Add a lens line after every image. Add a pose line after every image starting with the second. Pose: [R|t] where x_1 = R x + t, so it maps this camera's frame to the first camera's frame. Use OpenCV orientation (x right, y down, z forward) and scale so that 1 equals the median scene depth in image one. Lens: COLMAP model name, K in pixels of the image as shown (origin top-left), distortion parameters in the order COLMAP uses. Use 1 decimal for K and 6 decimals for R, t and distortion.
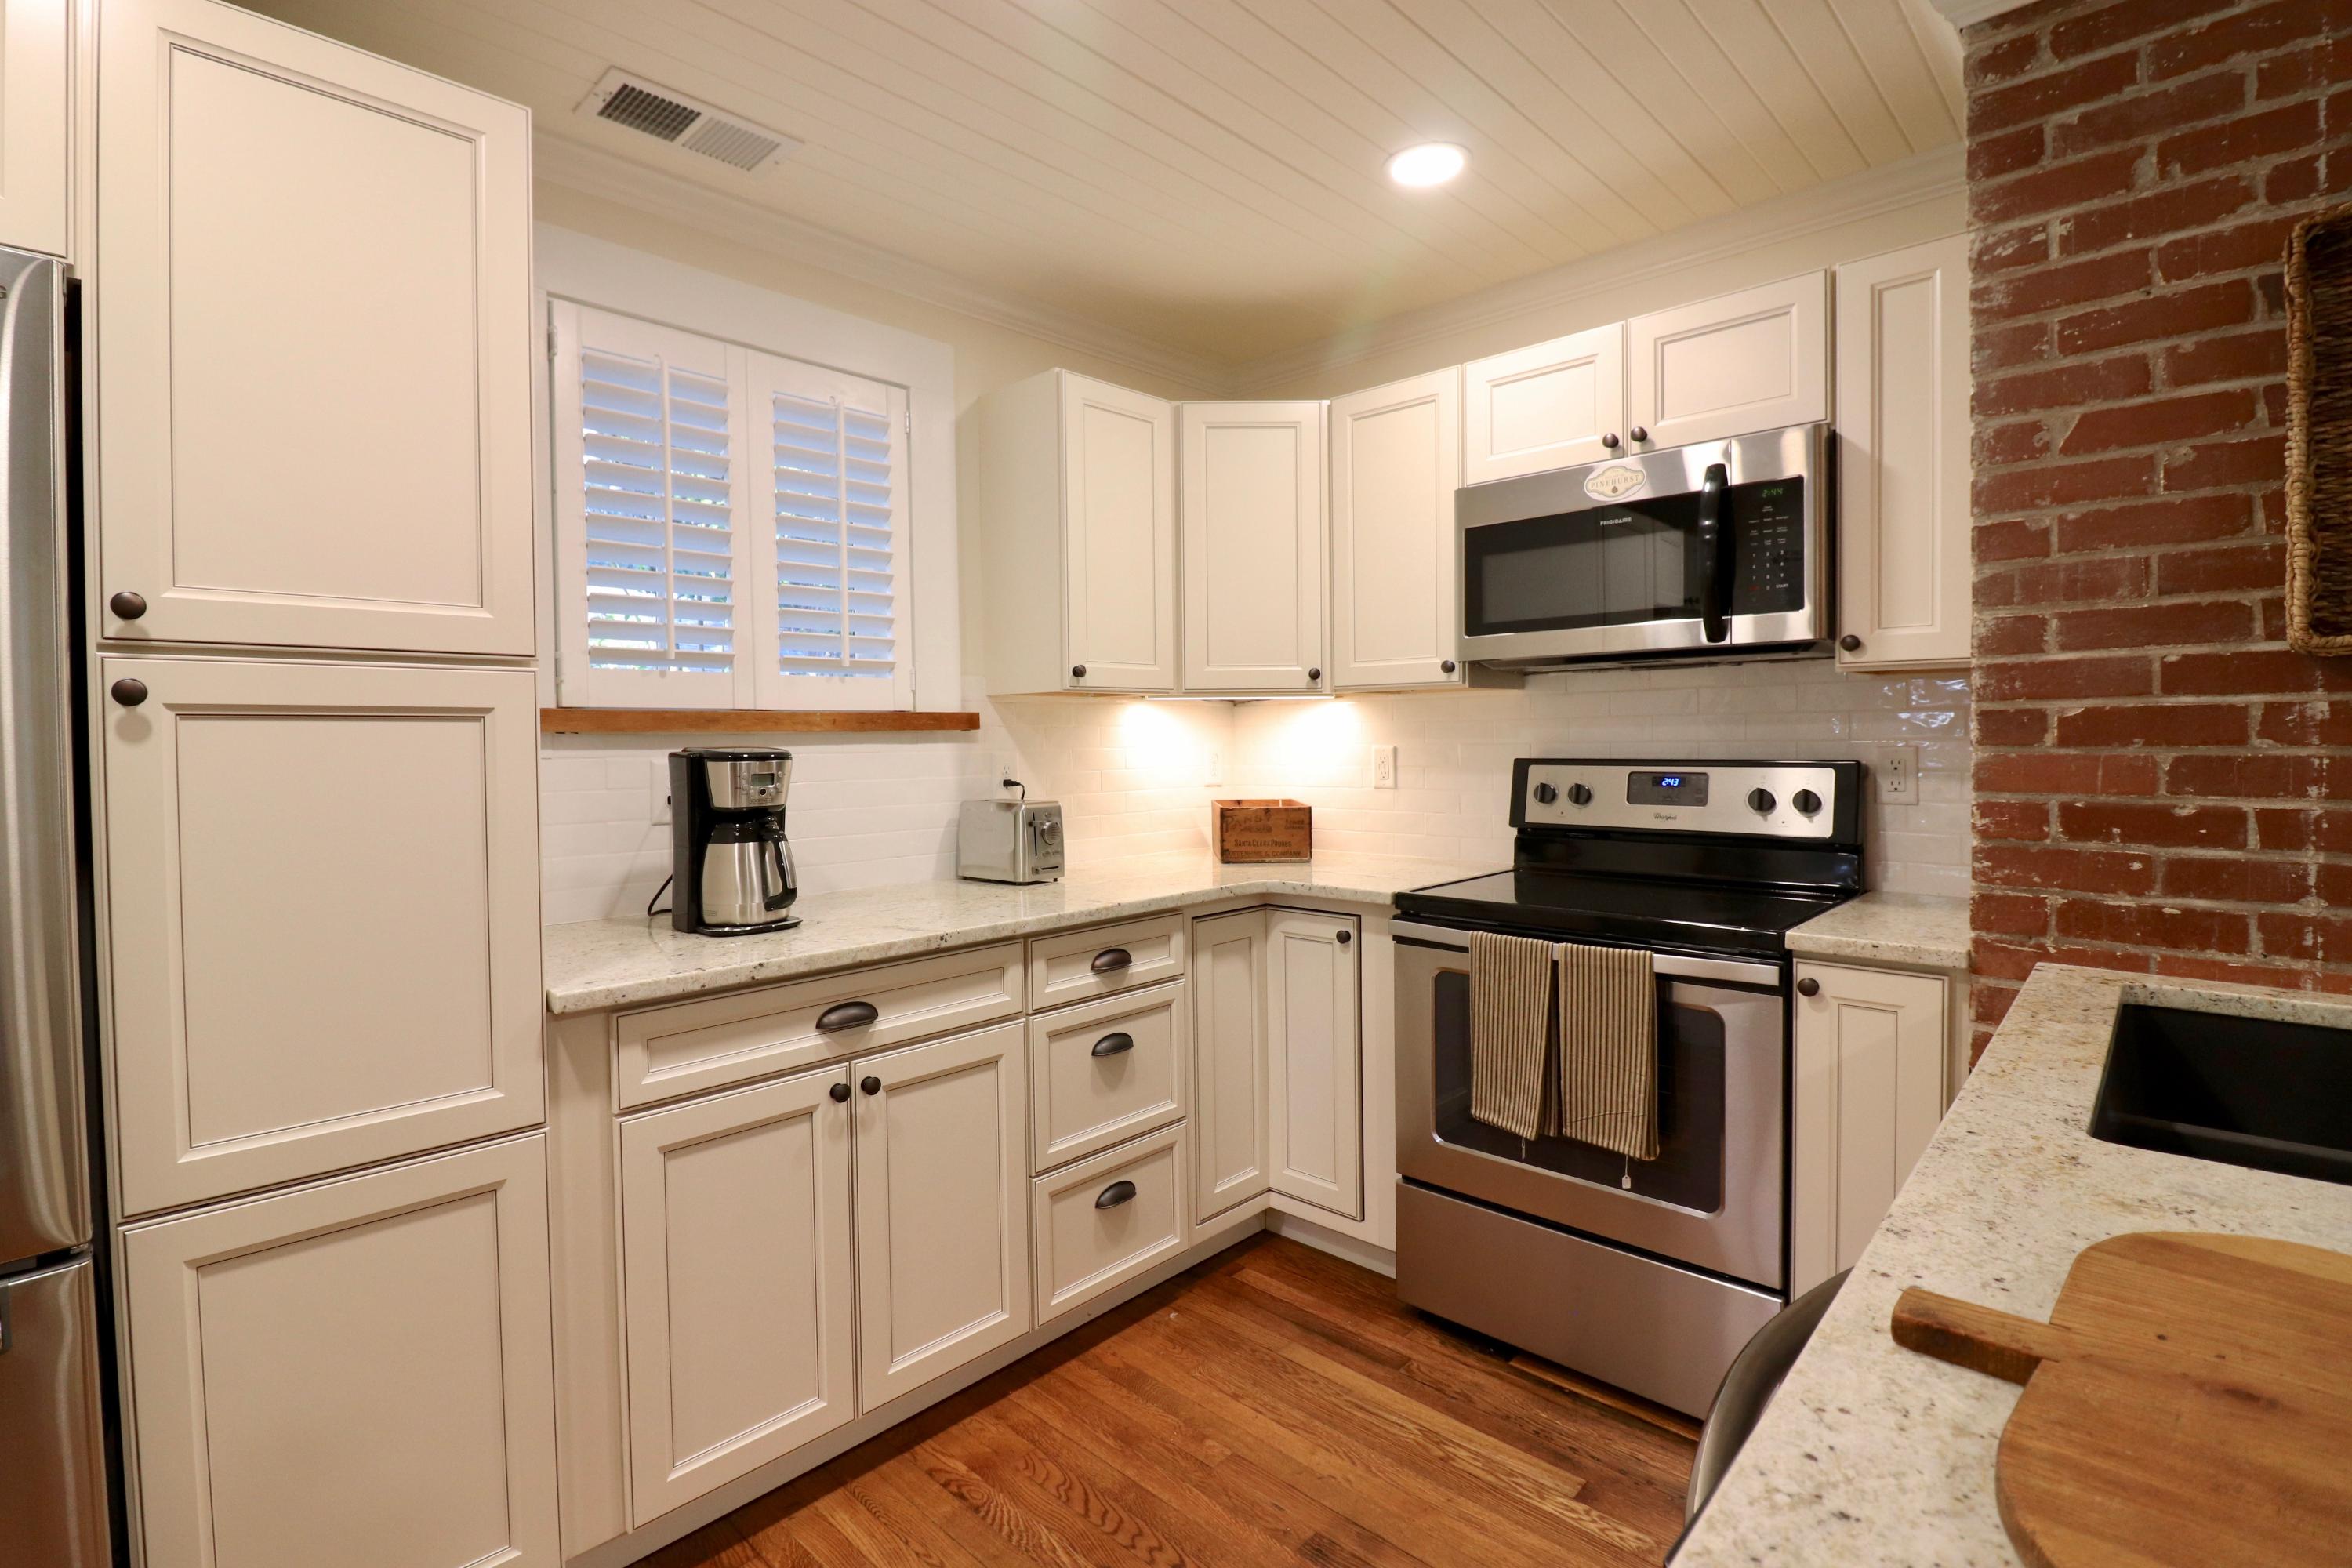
lens RADIAL K [[1100.0, 0, 1164.7], [0, 1100.0, 764.8], [0, 0, 1]] dist [-0.010583, -0.006665]
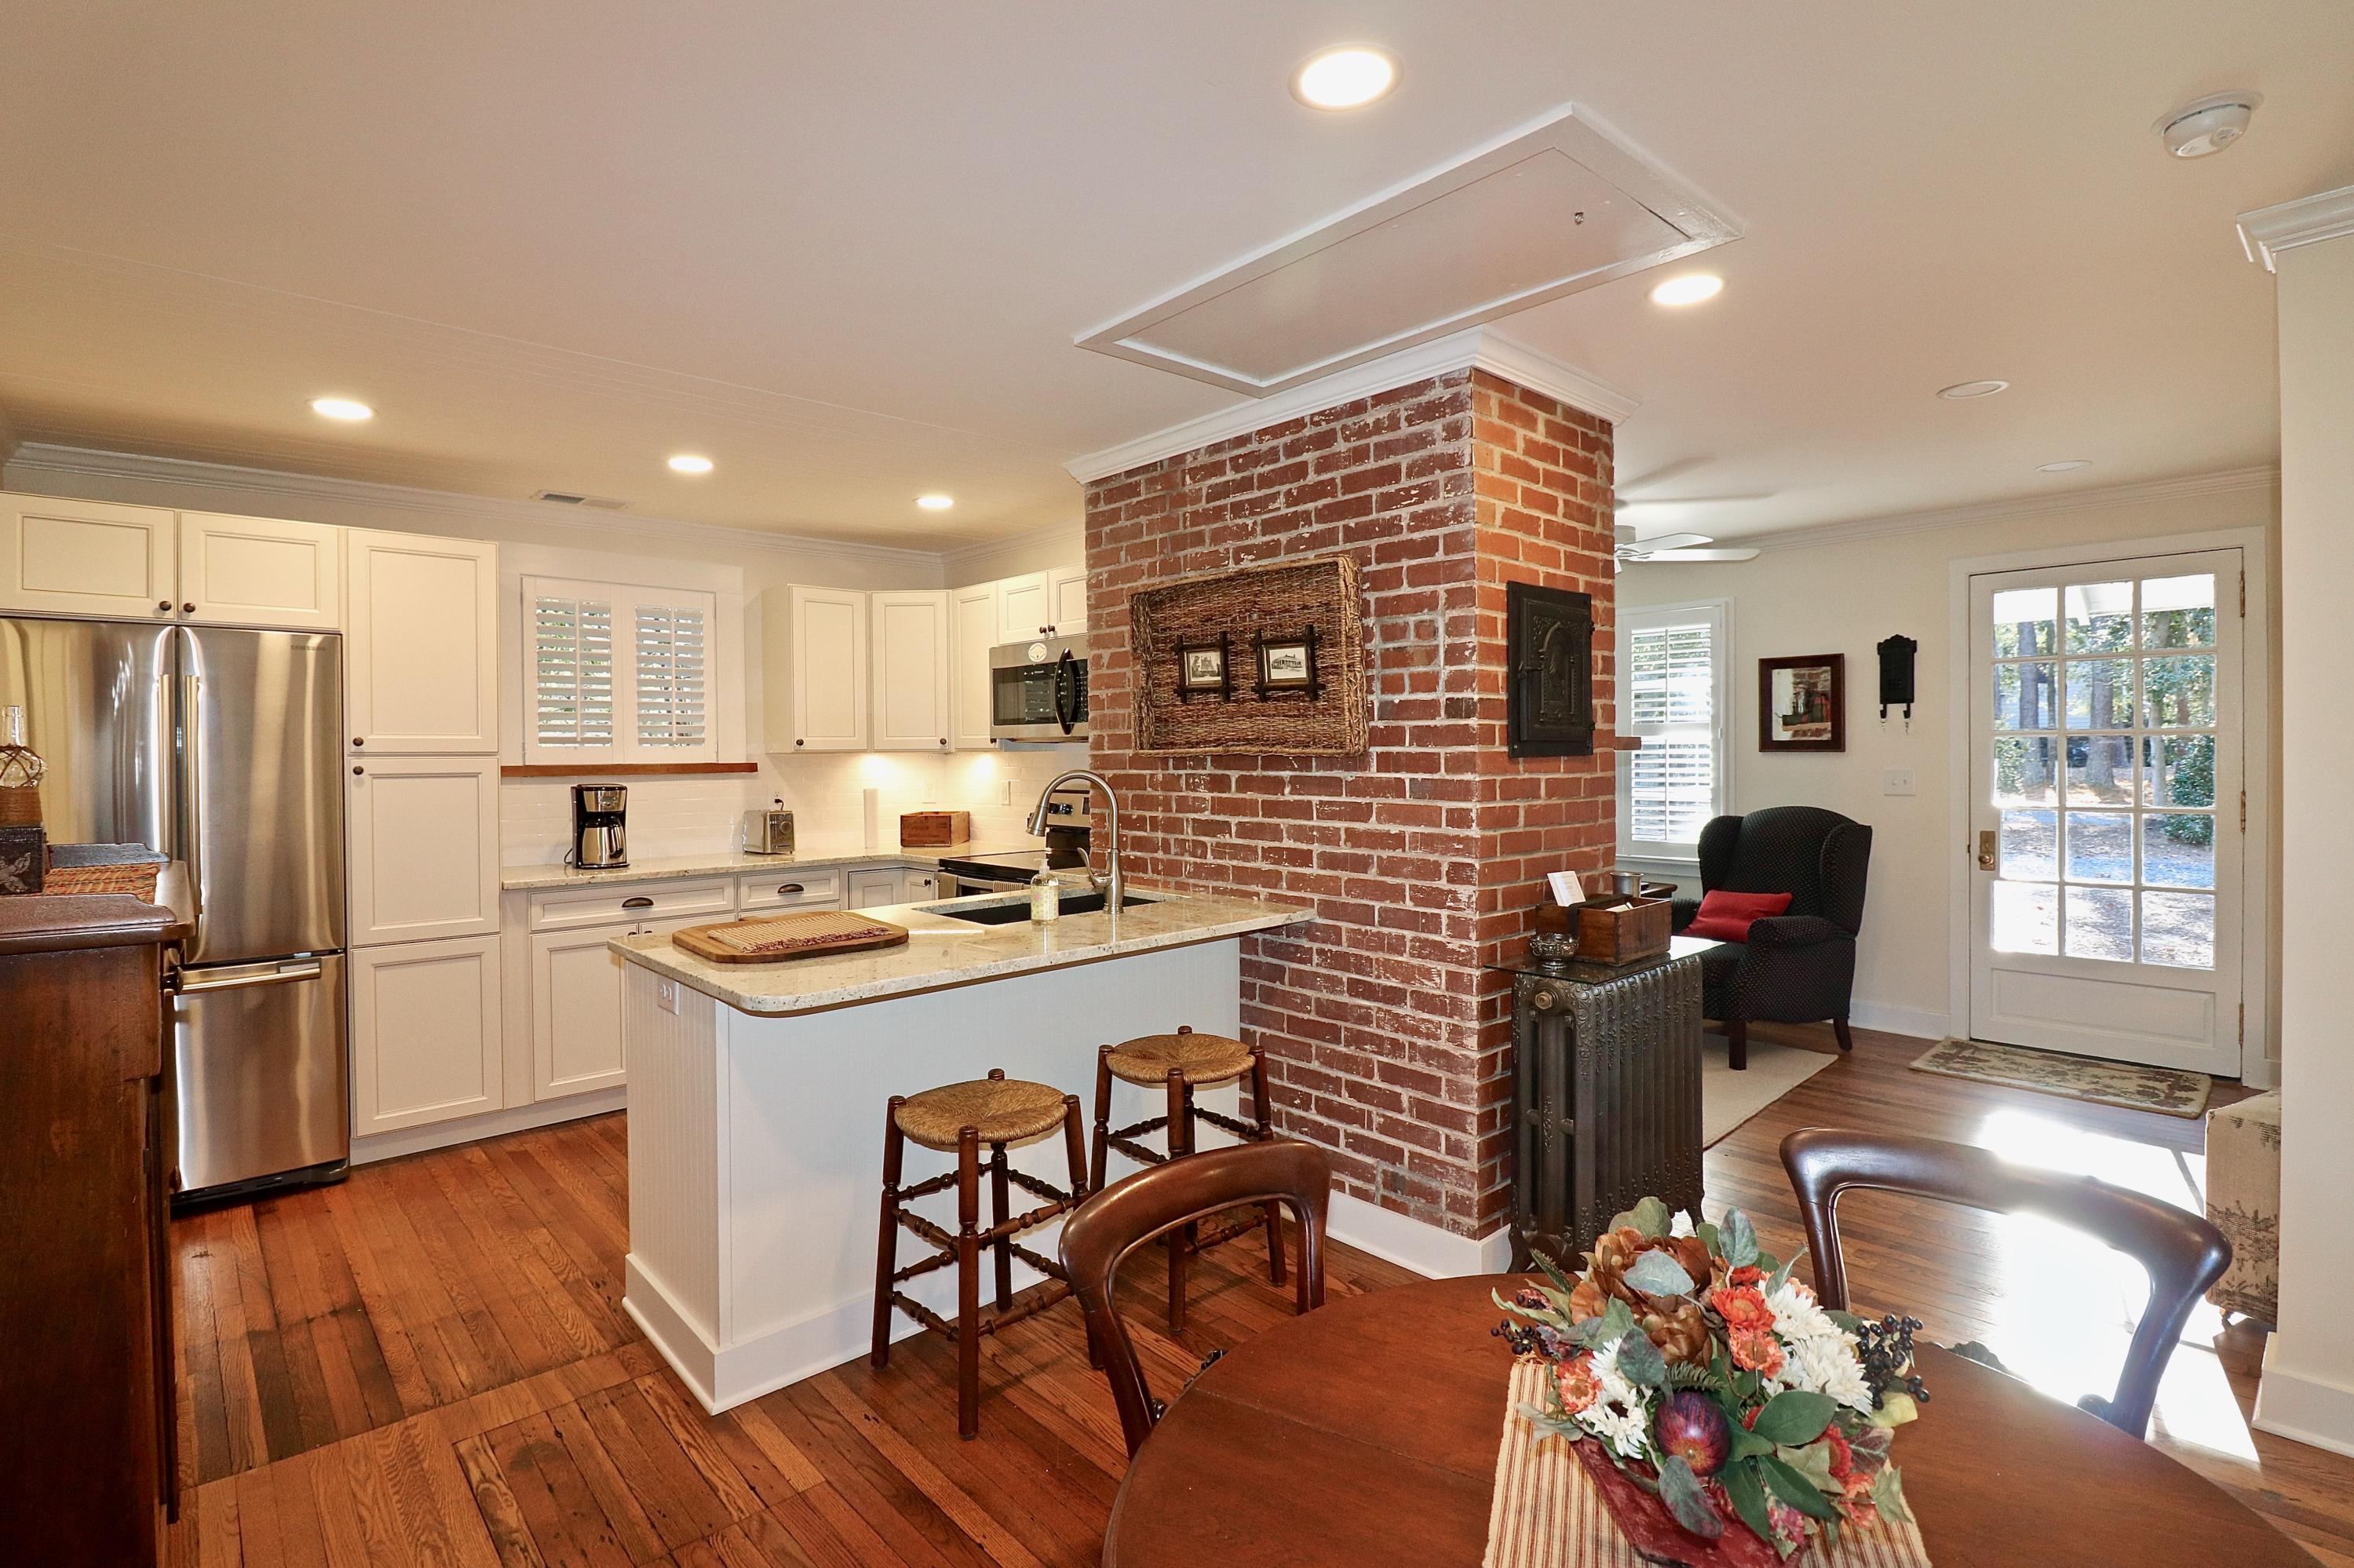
lens RADIAL K [[1100.8, 0, 1161.8], [0, 1100.8, 768.0], [0, 0, 1]] dist [-0.010583, -0.006665]
pose [[0.998263, 0.004637, -0.058726, 0.818887], [-0.005327, 0.999918, -0.011608, -0.027789], [0.058668, 0.011901, 0.998207, -1.071258]]
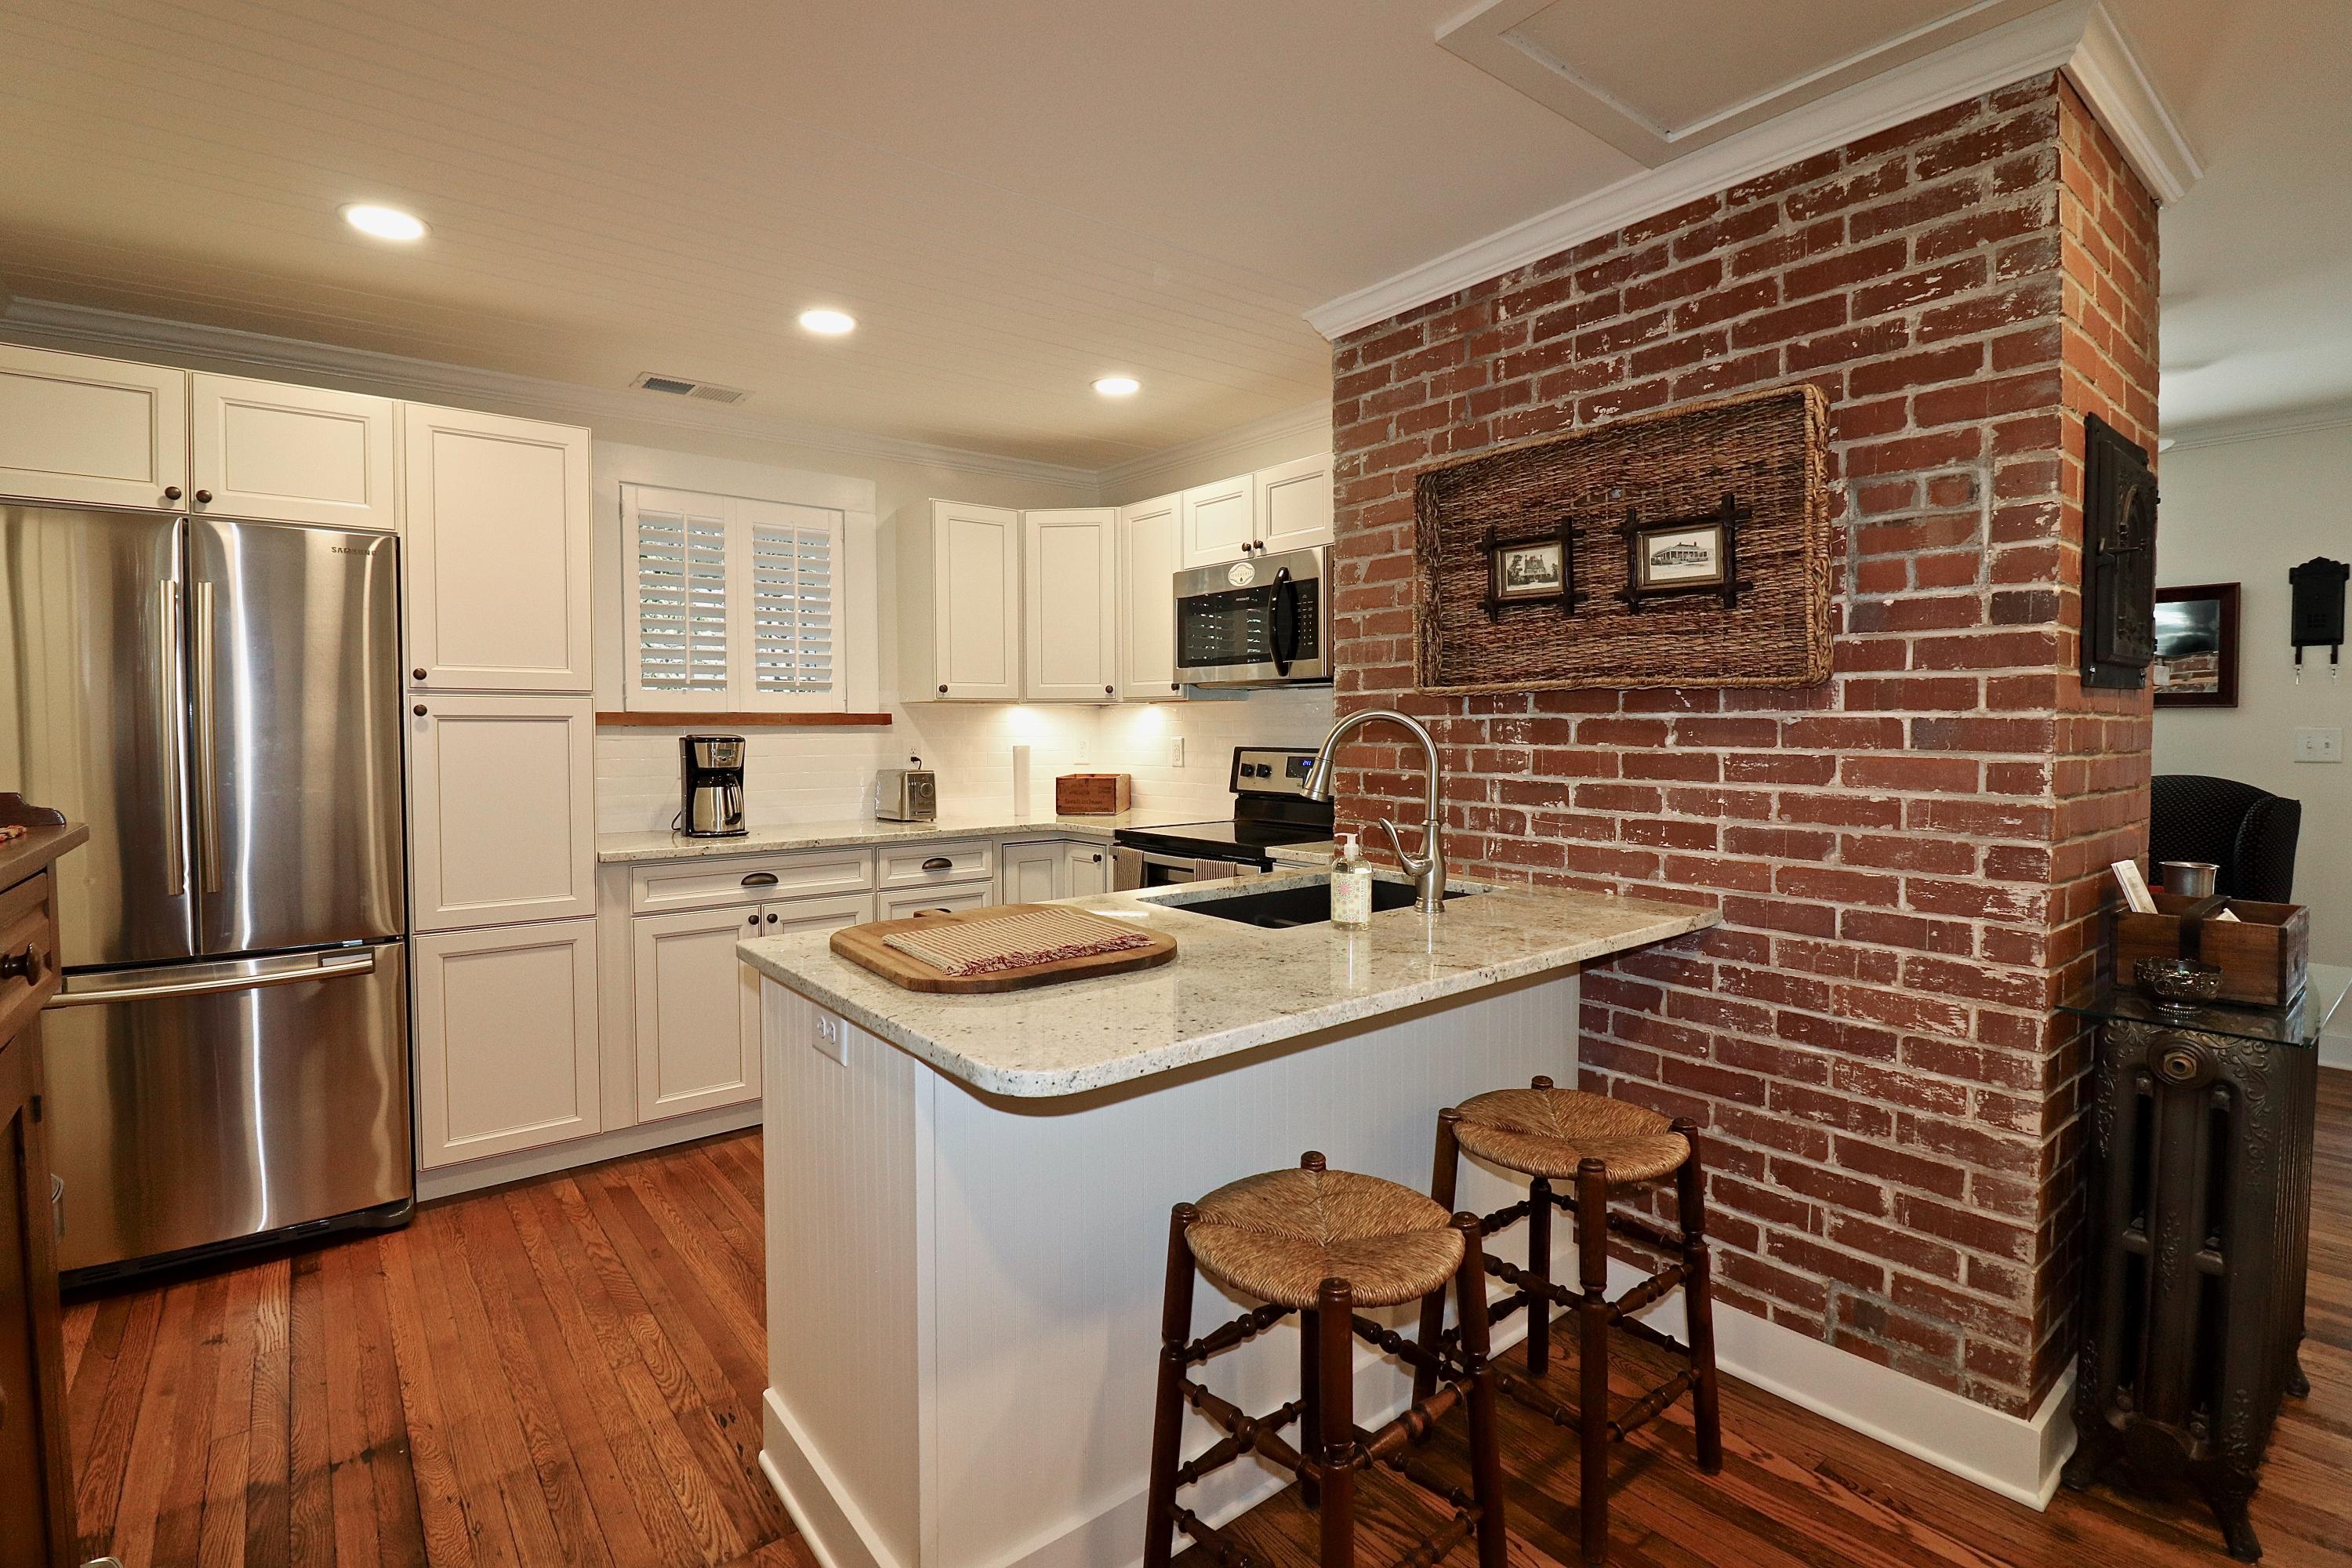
lens RADIAL K [[1100.0, 0, 1164.9], [0, 1100.0, 767.2], [0, 0, 1]] dist [-0.010583, -0.006665]
pose [[0.991277, 0.014205, -0.131029, 0.556157], [-0.012474, 0.999824, 0.014019, 0.002651], [0.131205, -0.012262, 0.991279, -0.660982]]
